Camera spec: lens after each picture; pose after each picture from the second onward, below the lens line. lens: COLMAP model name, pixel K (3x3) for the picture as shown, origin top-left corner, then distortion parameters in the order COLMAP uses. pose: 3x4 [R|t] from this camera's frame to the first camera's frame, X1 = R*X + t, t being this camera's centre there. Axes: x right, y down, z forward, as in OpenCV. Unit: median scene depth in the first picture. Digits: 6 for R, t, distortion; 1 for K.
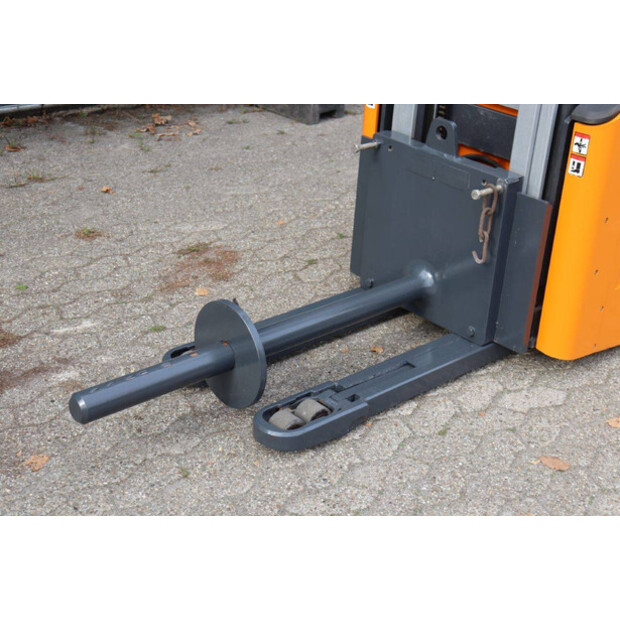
lens RADIAL K [[1083.6, 0, 307.9], [0, 1083.6, 307.8], [0, 0, 1]] dist [0.151377, 0.000000]
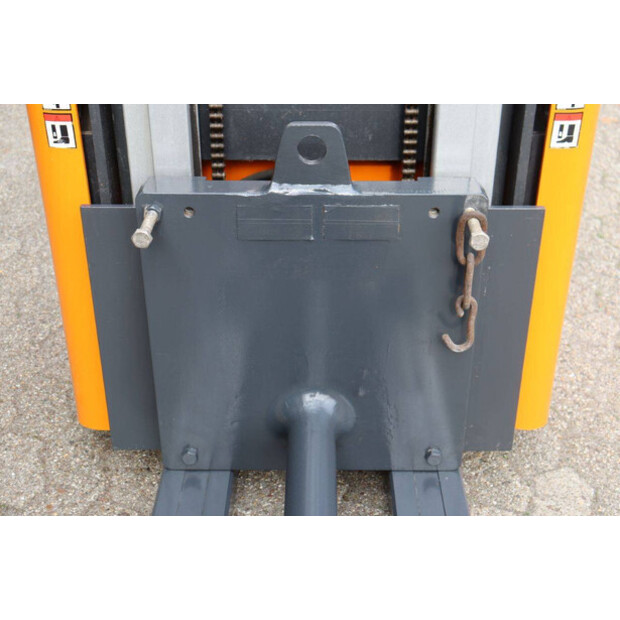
lens RADIAL K [[918.3, 0, 309.3], [0, 918.3, 312.5], [0, 0, 1]] dist [0.118572, 0.000000]
pose [[0.676061, -0.412718, 0.610414, -0.175134], [0.357325, 0.908121, 0.218253, -0.190496], [-0.644407, 0.070563, 0.761420, 0.696695]]
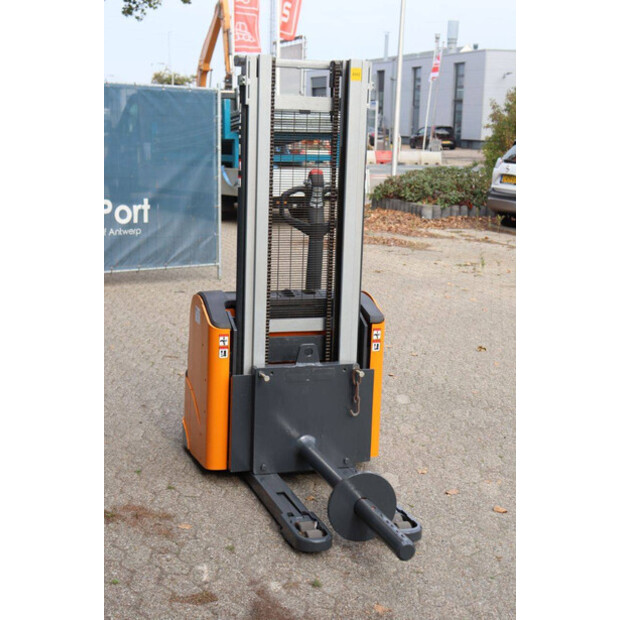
lens RADIAL K [[1039.9, 0, 310.5], [0, 1039.9, 310.2], [0, 0, 1]] dist [0.186774, 0.000000]
pose [[0.406237, -0.211781, 0.888887, -1.299516], [0.393149, 0.918639, 0.039194, -0.286713], [-0.824867, 0.333543, 0.456447, 0.260138]]
